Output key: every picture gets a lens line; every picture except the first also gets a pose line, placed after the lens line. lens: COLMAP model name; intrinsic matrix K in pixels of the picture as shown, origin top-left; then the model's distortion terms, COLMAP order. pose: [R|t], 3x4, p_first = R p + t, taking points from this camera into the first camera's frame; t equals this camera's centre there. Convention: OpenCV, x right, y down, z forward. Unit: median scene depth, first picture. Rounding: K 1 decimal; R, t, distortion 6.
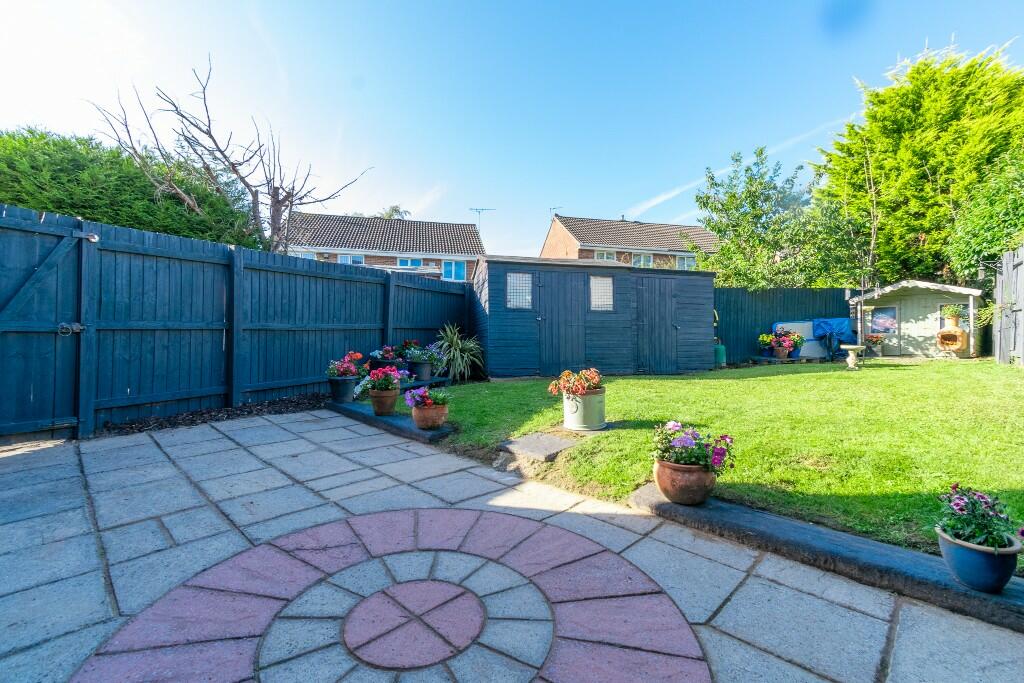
lens RADIAL K [[453.7, 0, 512.2], [0, 453.7, 334.7], [0, 0, 1]] dist [0.002528, -0.000211]
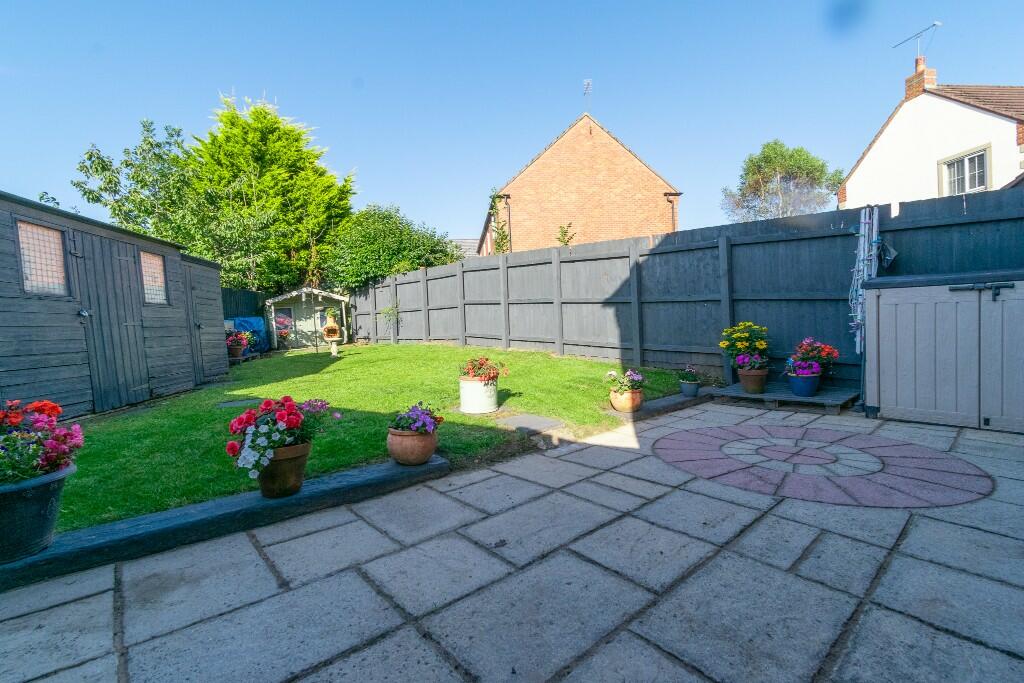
lens RADIAL K [[453.7, 0, 512.2], [0, 453.7, 334.7], [0, 0, 1]] dist [0.002528, -0.000211]
pose [[0.080099, -0.035360, 0.996160, -1.293355], [0.041071, 0.998639, 0.032146, -0.015800], [-0.995940, 0.038338, 0.081443, 1.157466]]
